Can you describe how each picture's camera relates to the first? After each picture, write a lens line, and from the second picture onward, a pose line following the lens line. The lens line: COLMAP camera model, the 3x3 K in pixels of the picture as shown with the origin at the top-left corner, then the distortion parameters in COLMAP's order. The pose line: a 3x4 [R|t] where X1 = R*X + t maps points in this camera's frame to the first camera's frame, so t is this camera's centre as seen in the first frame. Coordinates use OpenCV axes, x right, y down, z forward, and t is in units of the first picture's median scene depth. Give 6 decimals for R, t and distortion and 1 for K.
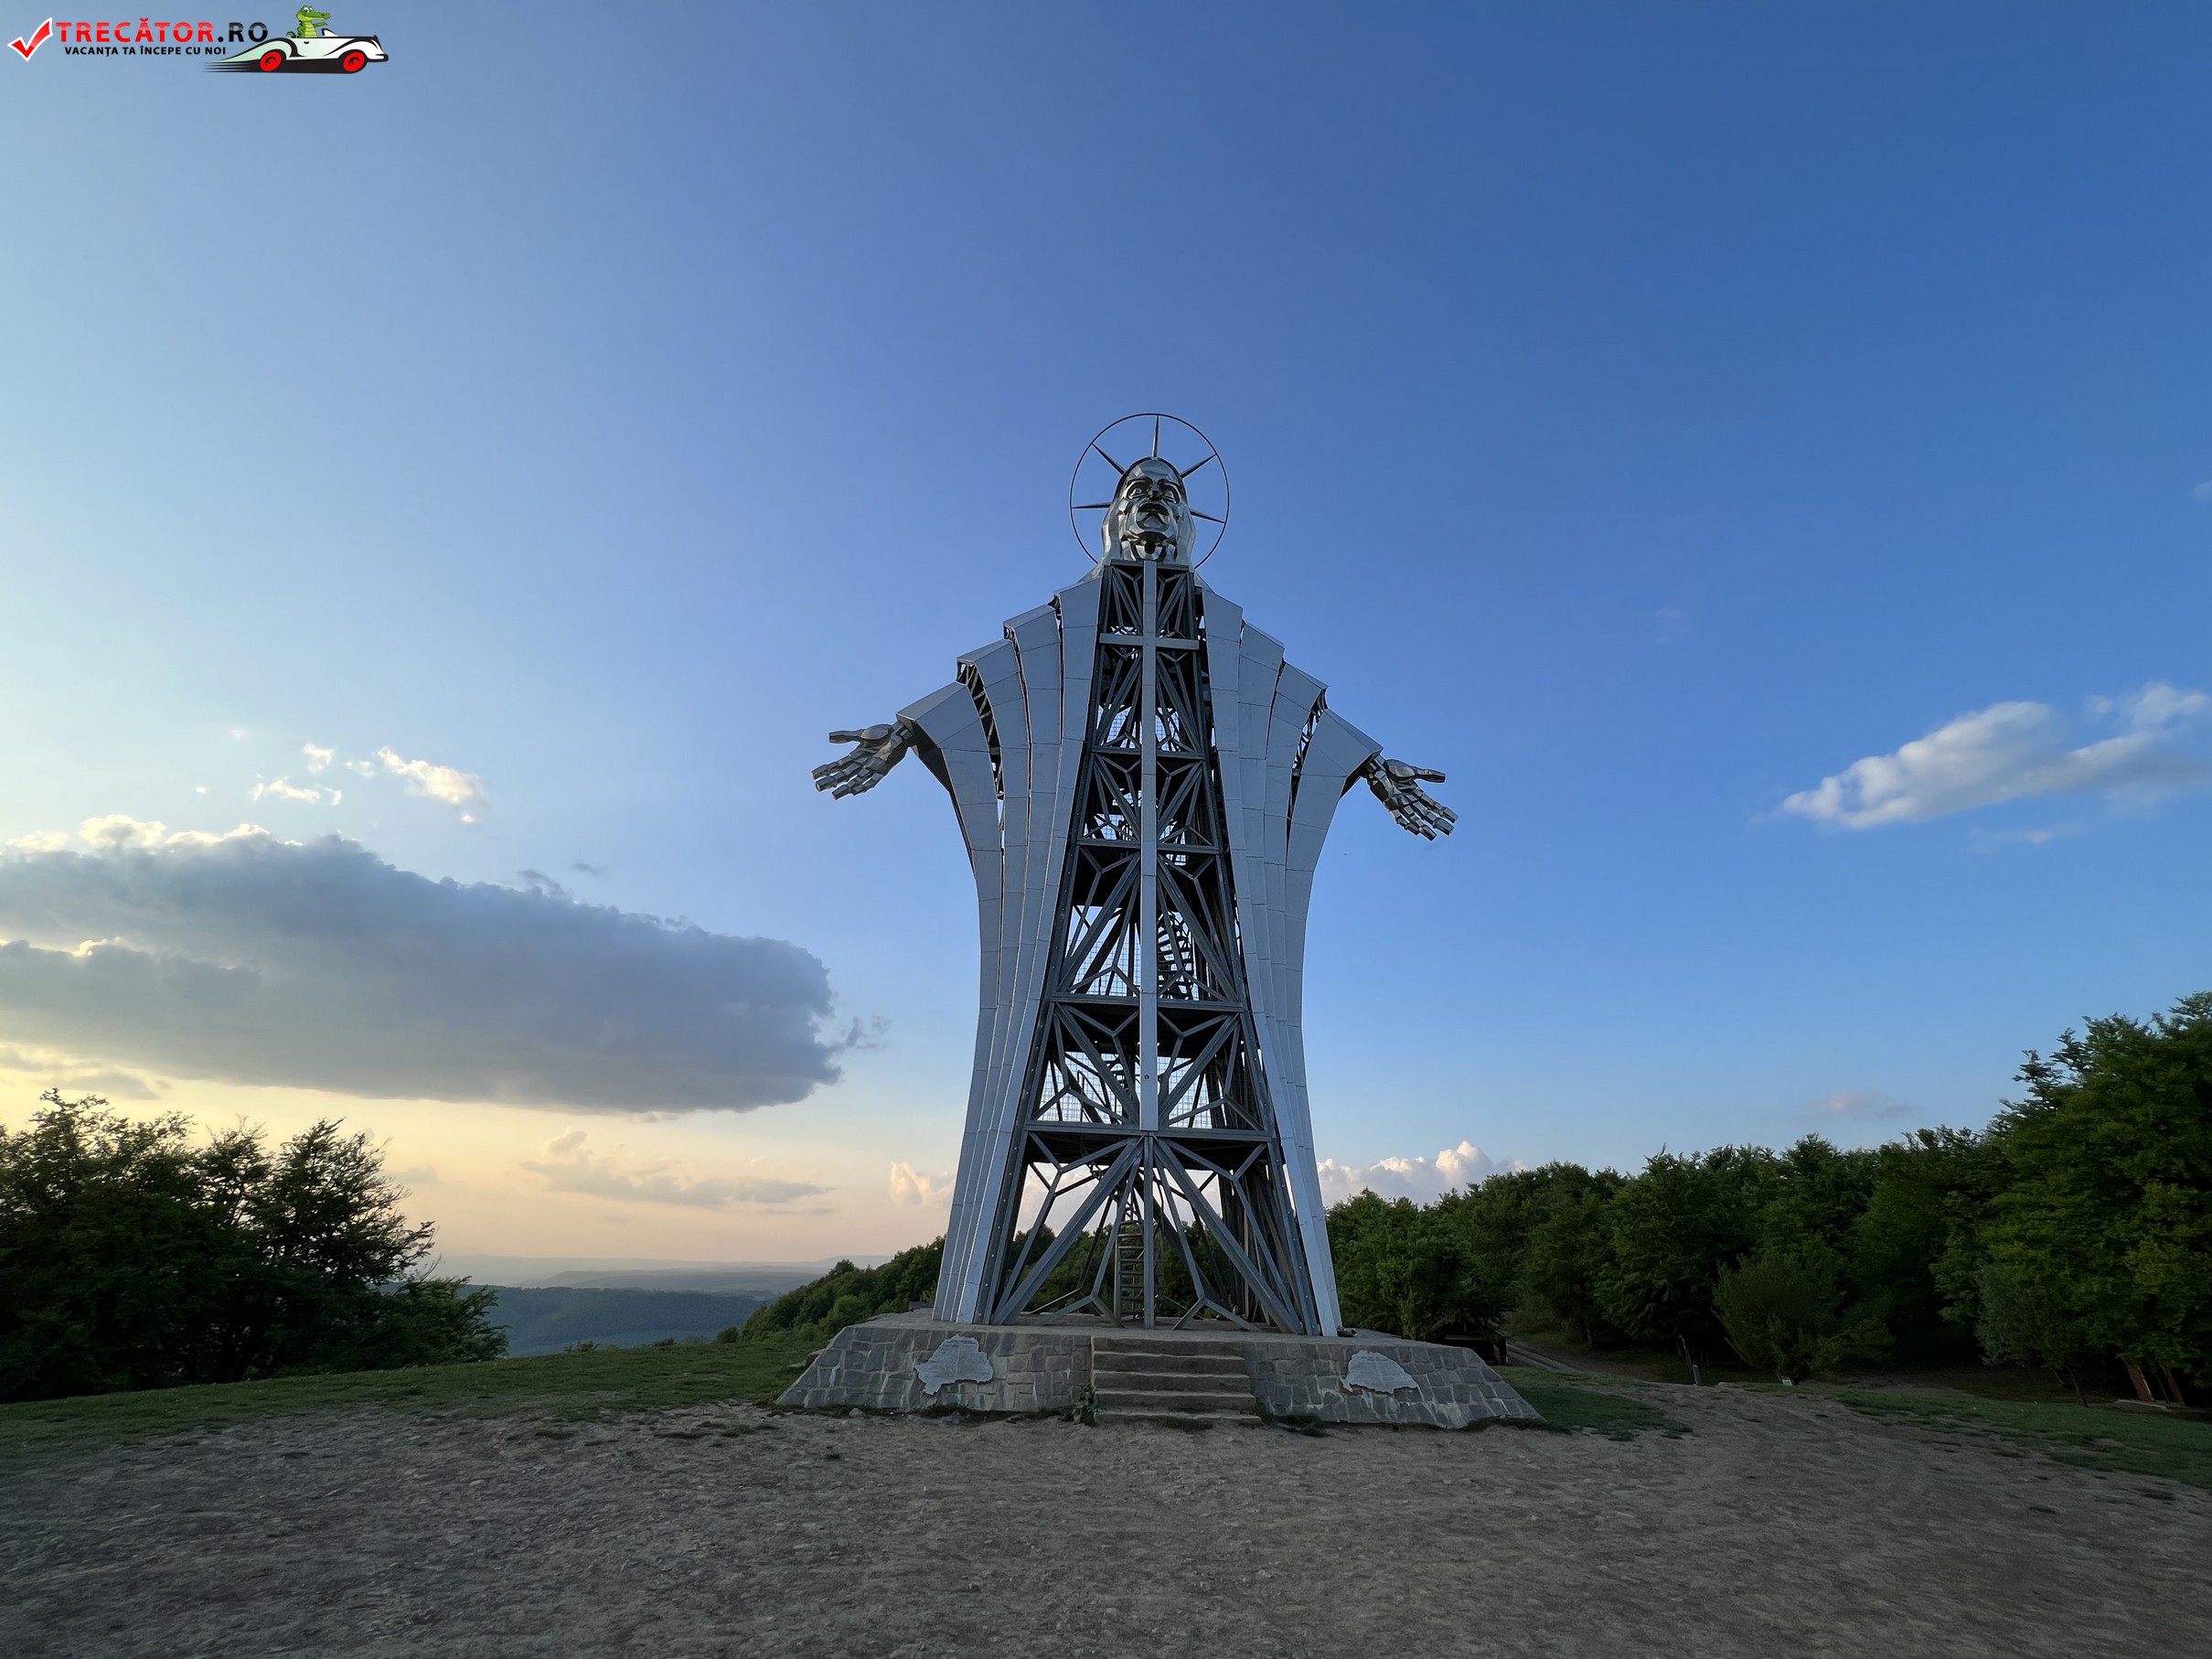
lens RADIAL K [[885.6, 0, 1106.0], [0, 885.6, 829.5], [0, 0, 1]] dist [-0.000069, 0.000019]
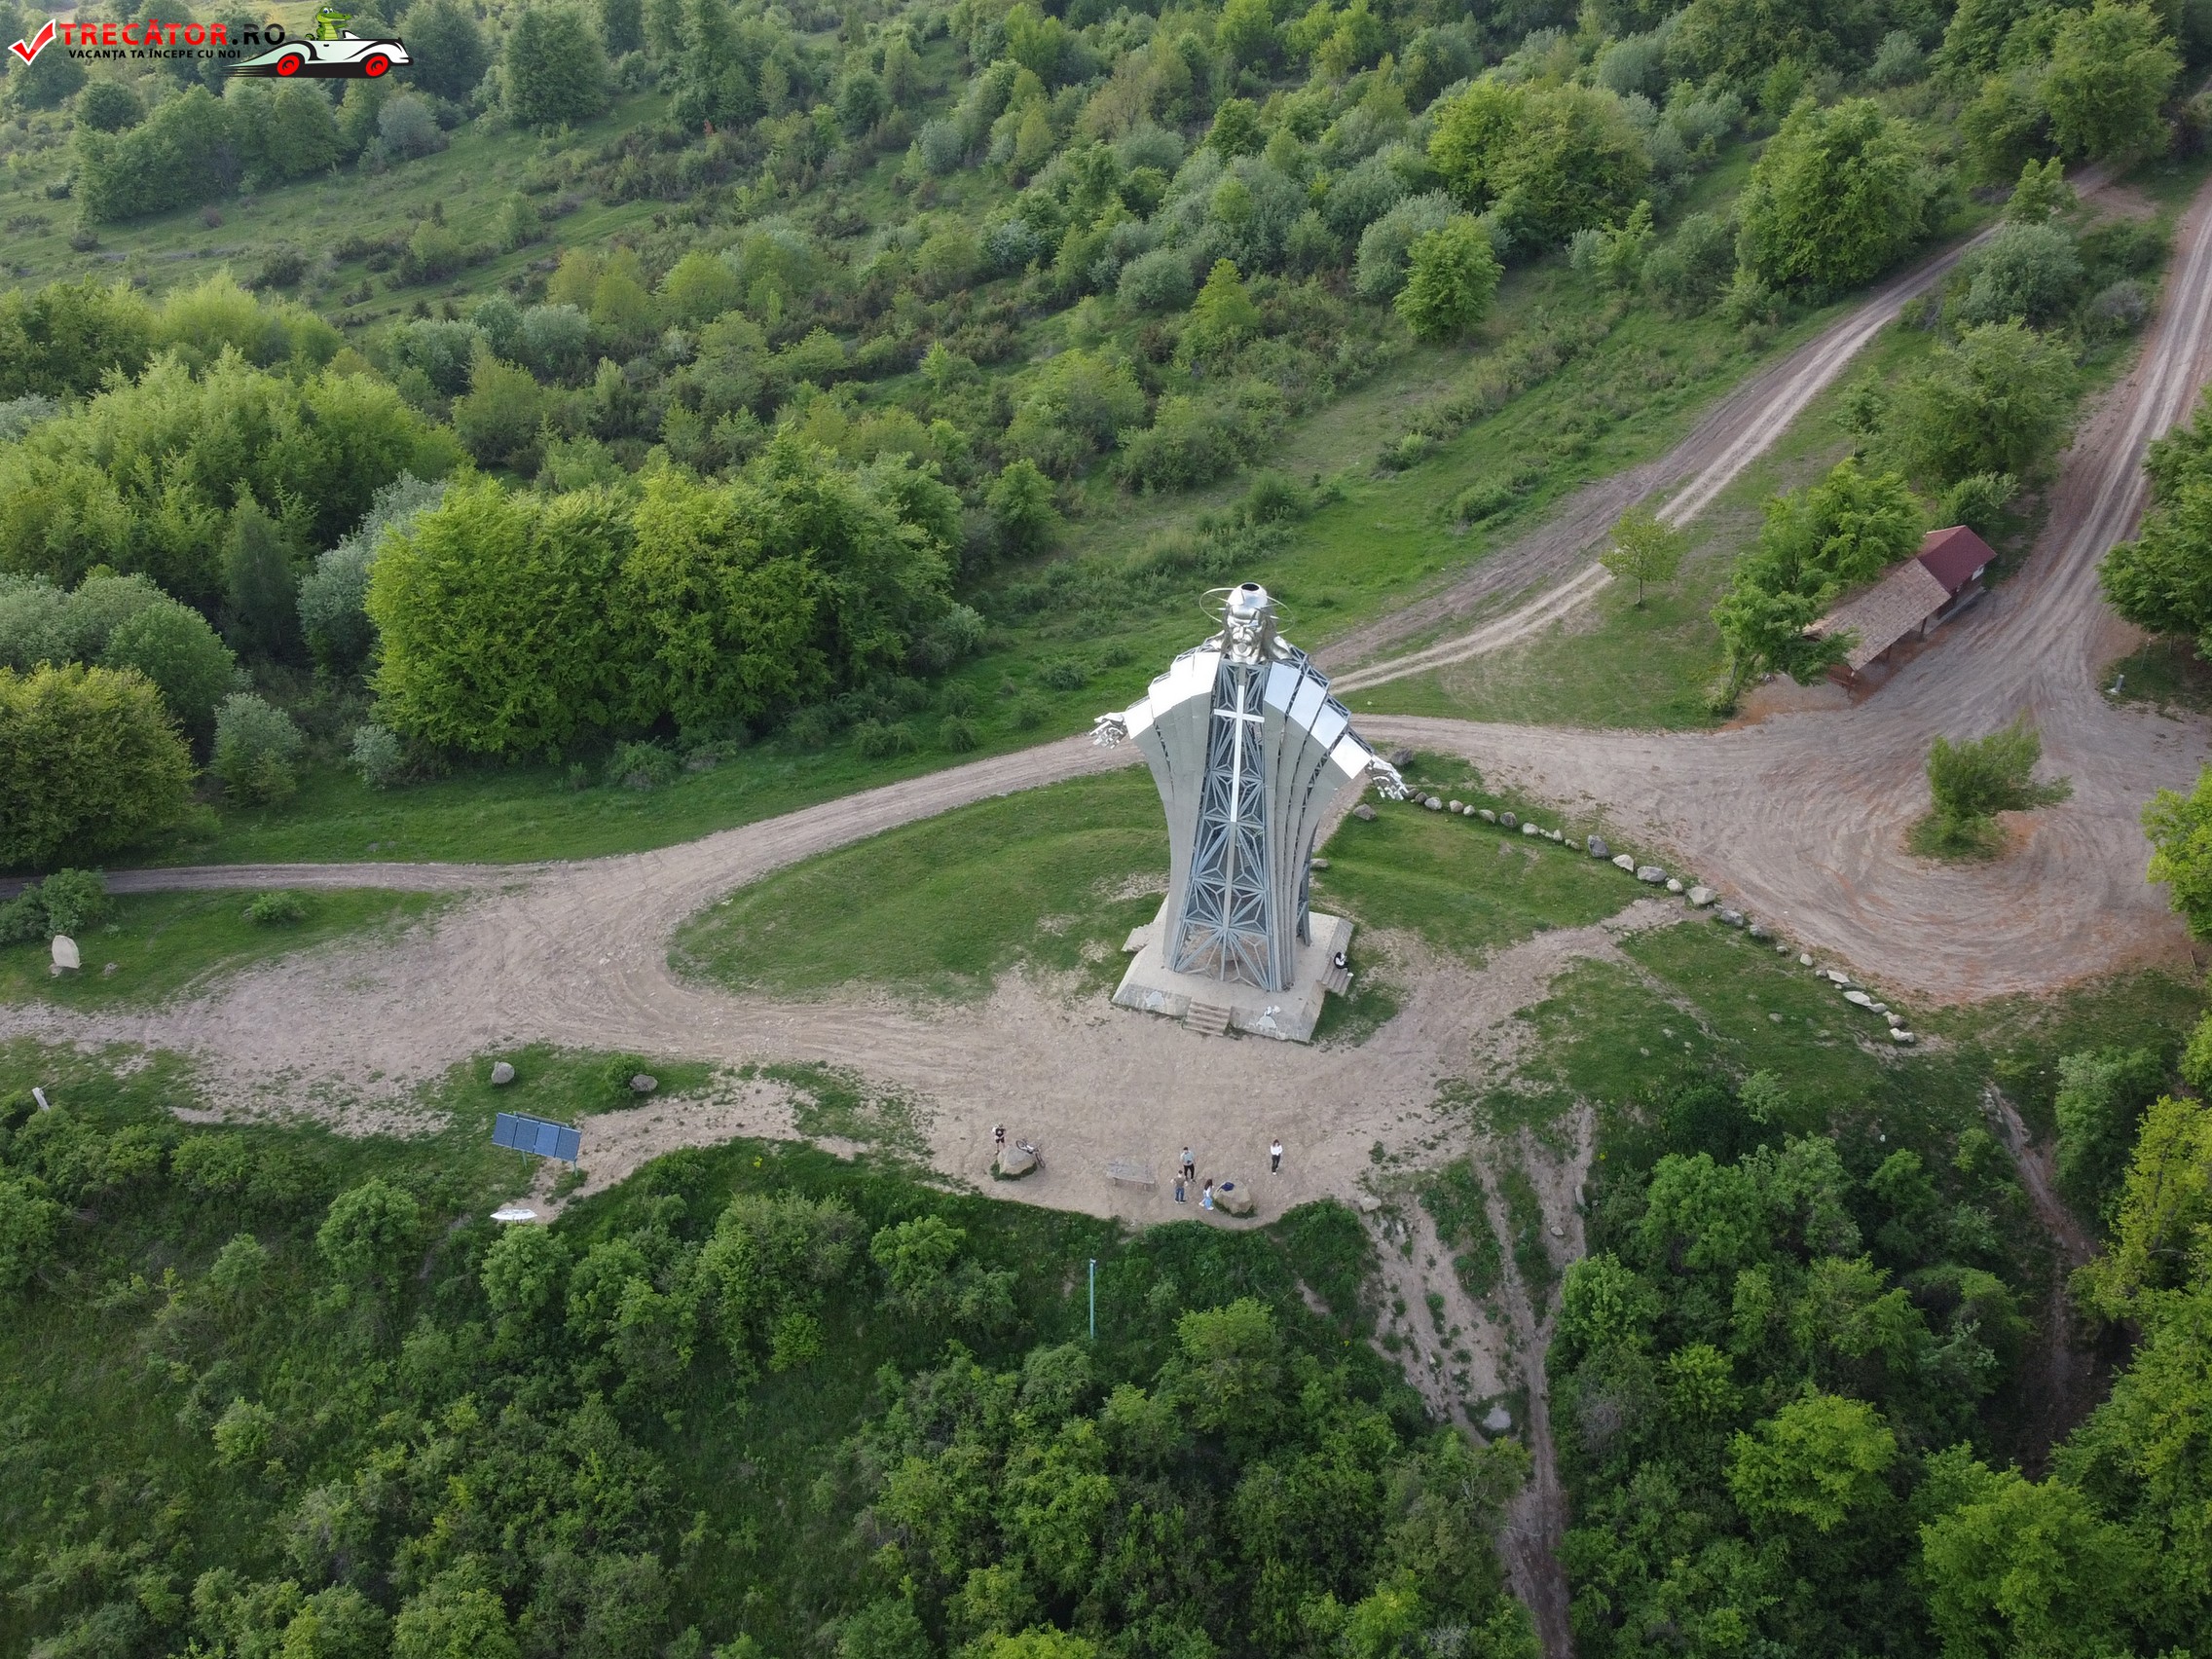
lens RADIAL K [[2241.2, 0, 1106.0], [0, 2241.2, 829.5], [0, 0, 1]] dist [0.004906, -0.038850]
pose [[0.919696, 0.195165, -0.340690, 1.538484], [0.205549, 0.499976, 0.841293, -4.385980], [0.334528, -0.843762, 0.419710, -1.375396]]
